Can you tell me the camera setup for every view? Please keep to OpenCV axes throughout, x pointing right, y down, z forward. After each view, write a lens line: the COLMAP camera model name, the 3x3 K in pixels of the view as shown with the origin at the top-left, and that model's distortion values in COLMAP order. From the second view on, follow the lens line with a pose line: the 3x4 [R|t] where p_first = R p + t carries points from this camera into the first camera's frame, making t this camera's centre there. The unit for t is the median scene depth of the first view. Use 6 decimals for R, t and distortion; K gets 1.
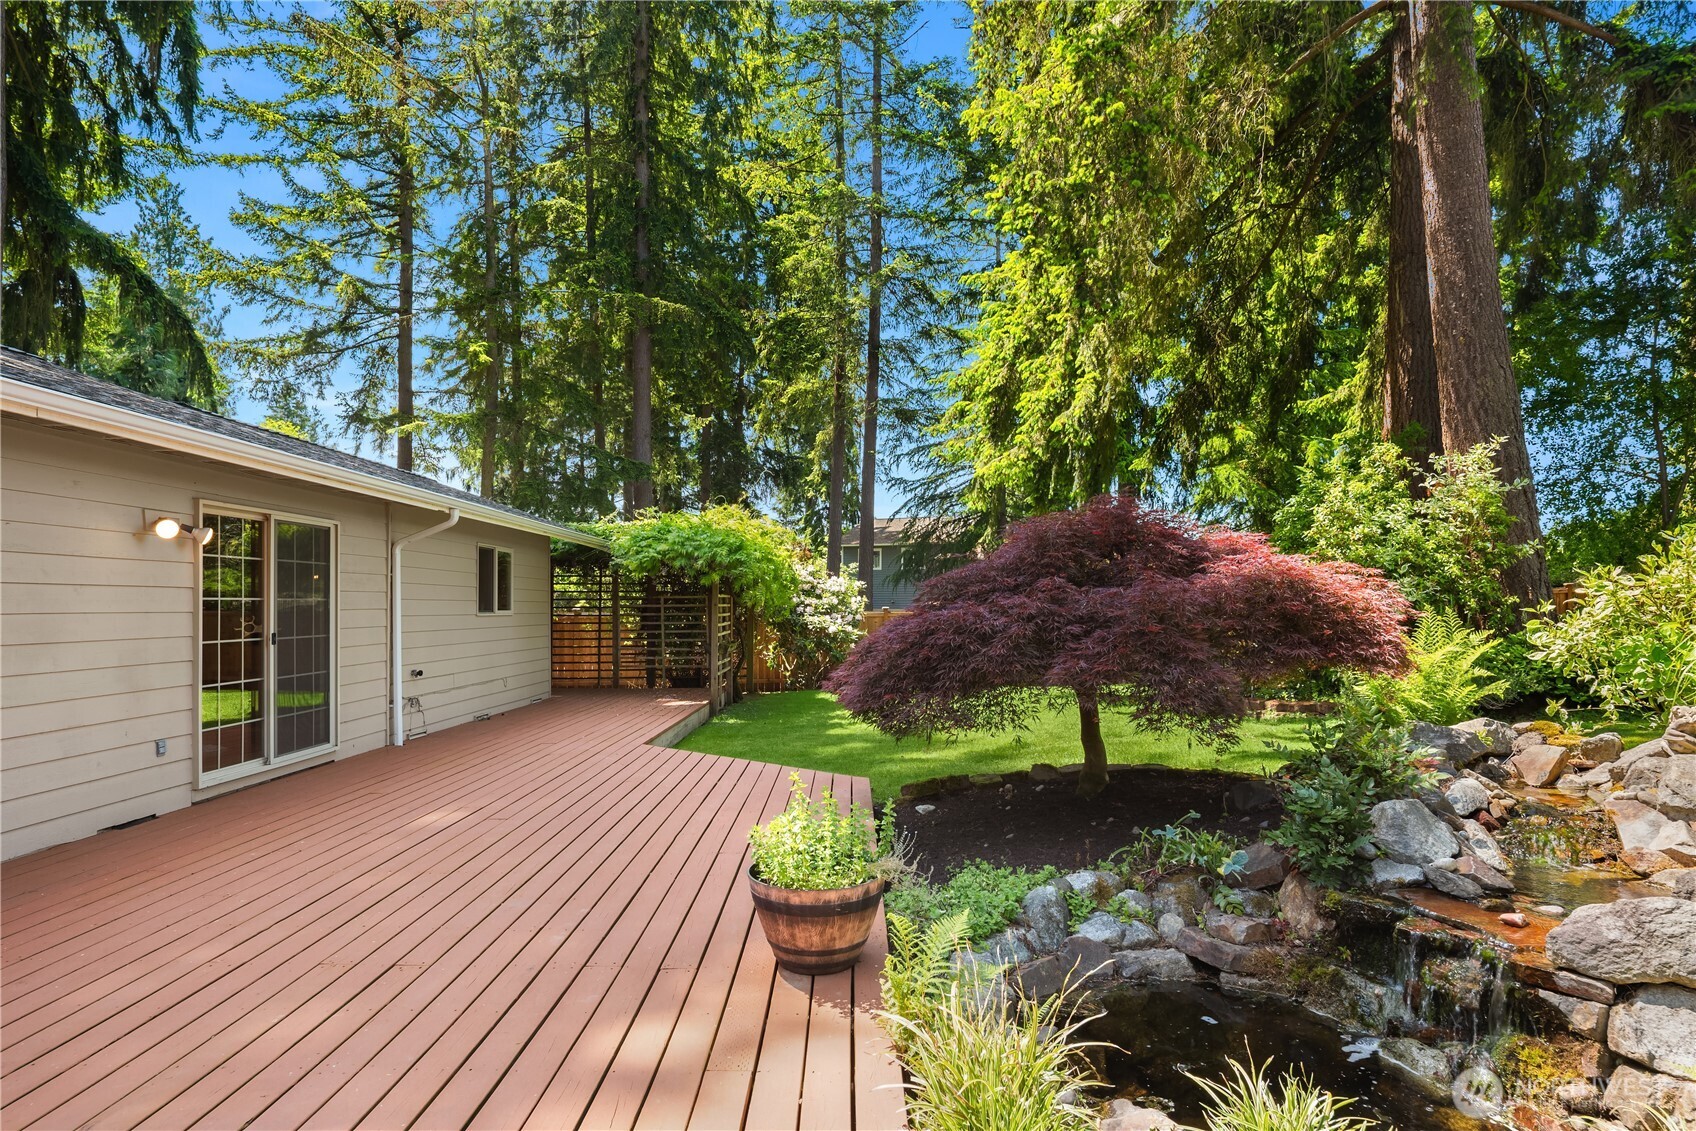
lens RADIAL K [[962.2, 0, 804.8], [0, 962.2, 574.9], [0, 0, 1]] dist [-0.002042, -0.002396]
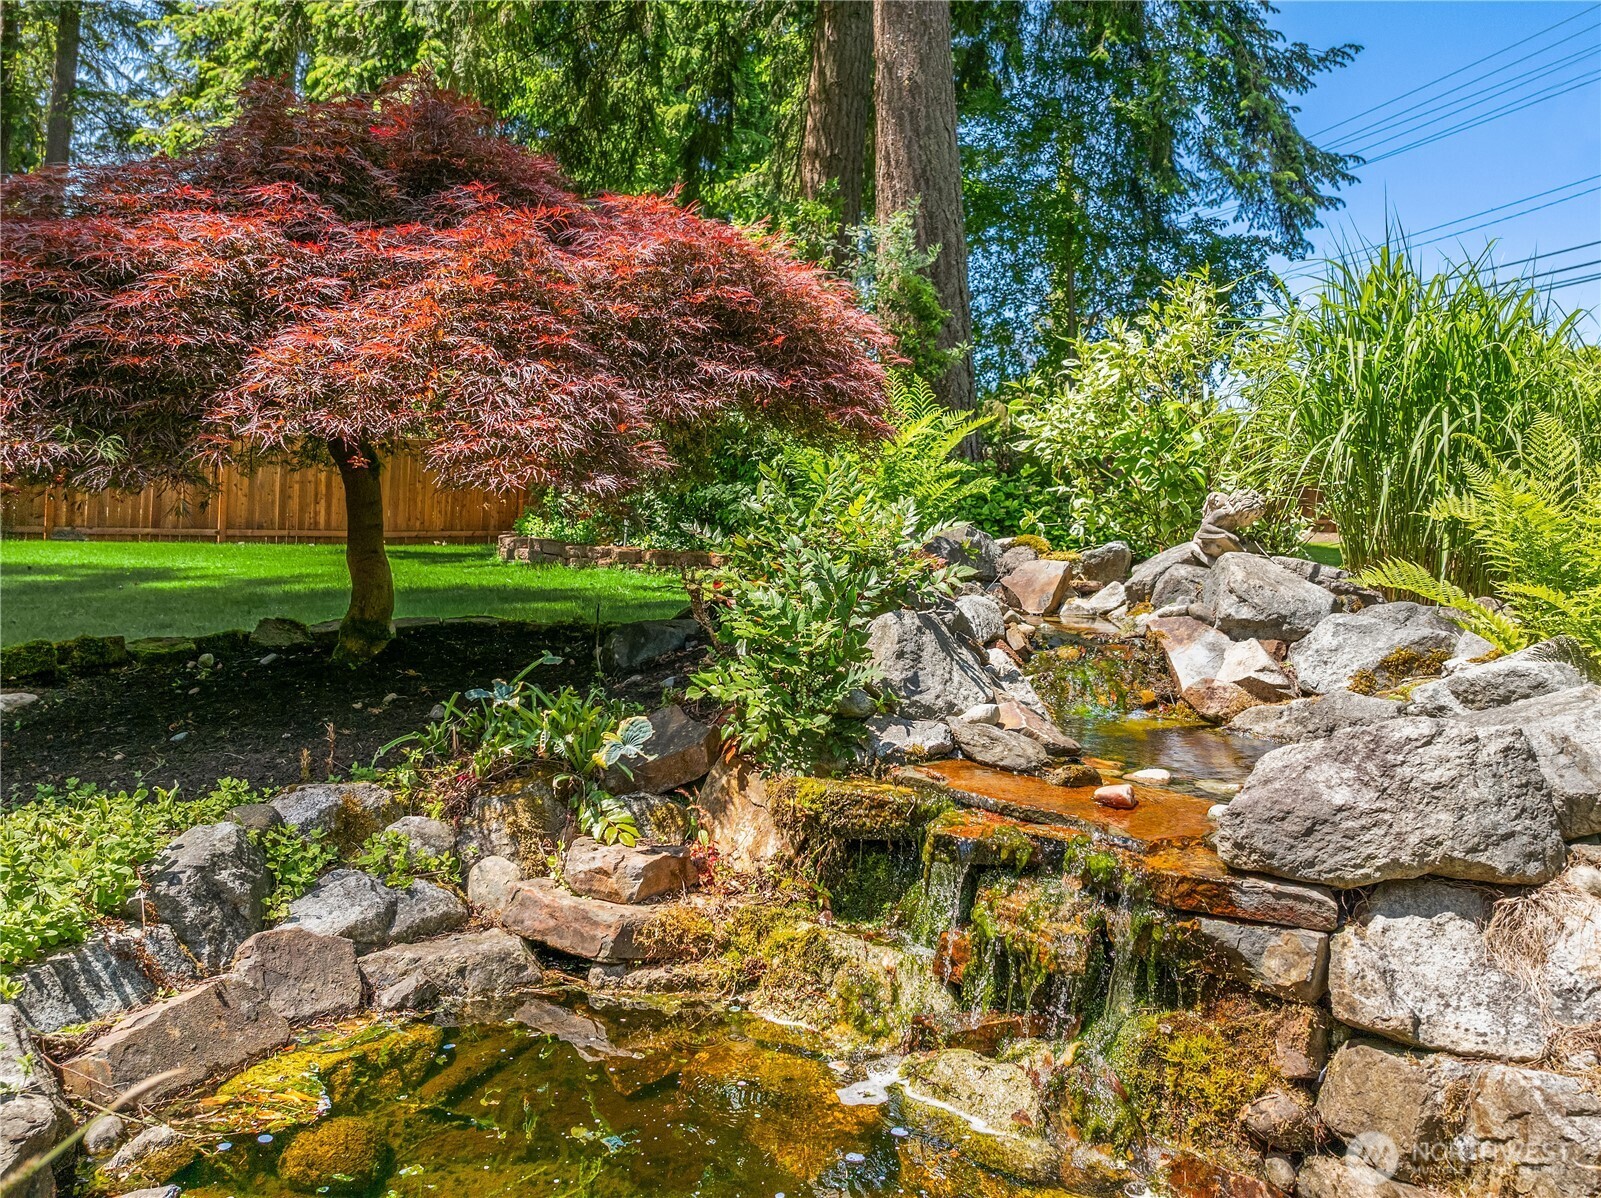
lens RADIAL K [[1306.4, 0, 800.5], [0, 1306.4, 599.0], [0, 0, 1]] dist [-0.038480, -0.005290]
pose [[0.836383, 0.003875, 0.548132, 0.157154], [-0.072673, 0.991931, 0.103879, 0.151035], [-0.543307, -0.126717, 0.829916, 0.408682]]
